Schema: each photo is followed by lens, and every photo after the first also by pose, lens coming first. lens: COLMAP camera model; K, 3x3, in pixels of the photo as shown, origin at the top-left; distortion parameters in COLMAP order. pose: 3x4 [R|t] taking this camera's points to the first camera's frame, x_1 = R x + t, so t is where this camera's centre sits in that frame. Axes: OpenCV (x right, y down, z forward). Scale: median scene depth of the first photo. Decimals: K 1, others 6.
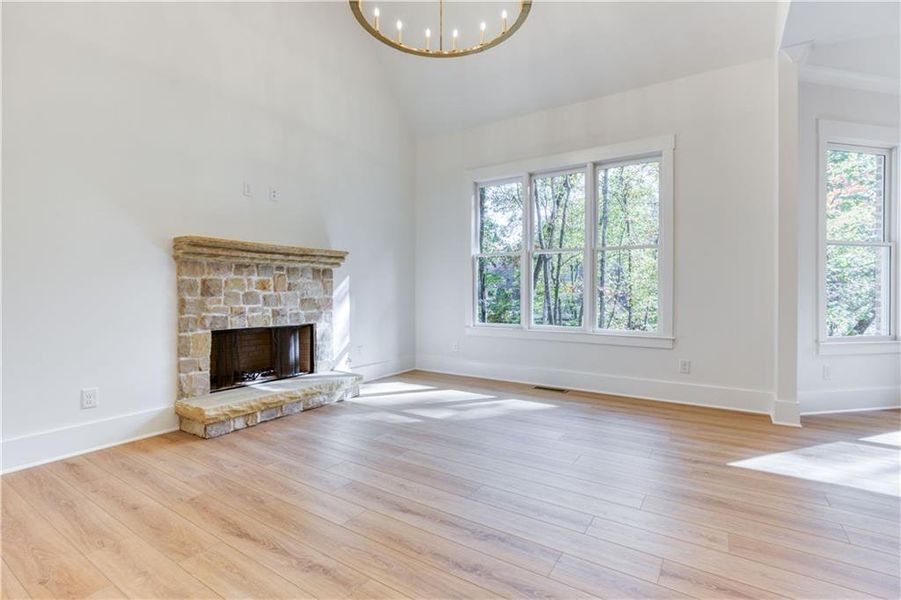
lens RADIAL K [[413.7, 0, 455.8], [0, 413.7, 299.7], [0, 0, 1]] dist [-0.004709, 0.002257]
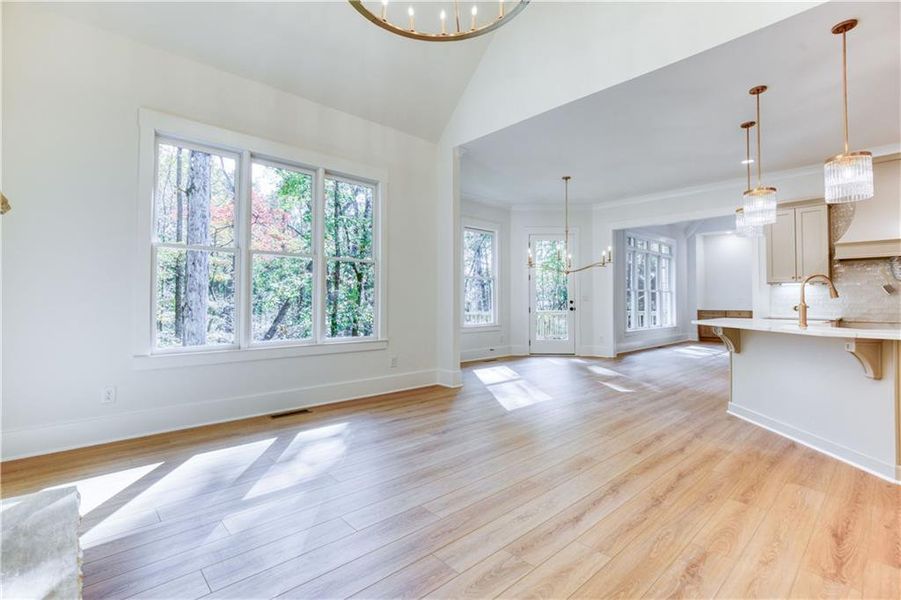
lens RADIAL K [[413.7, 0, 449.3], [0, 413.7, 290.8], [0, 0, 1]] dist [-0.004709, 0.002257]
pose [[0.257419, 0.026736, 0.965930, -0.629045], [0.015548, 0.999373, -0.031806, -0.007908], [-0.966175, 0.023205, 0.256841, 0.547945]]
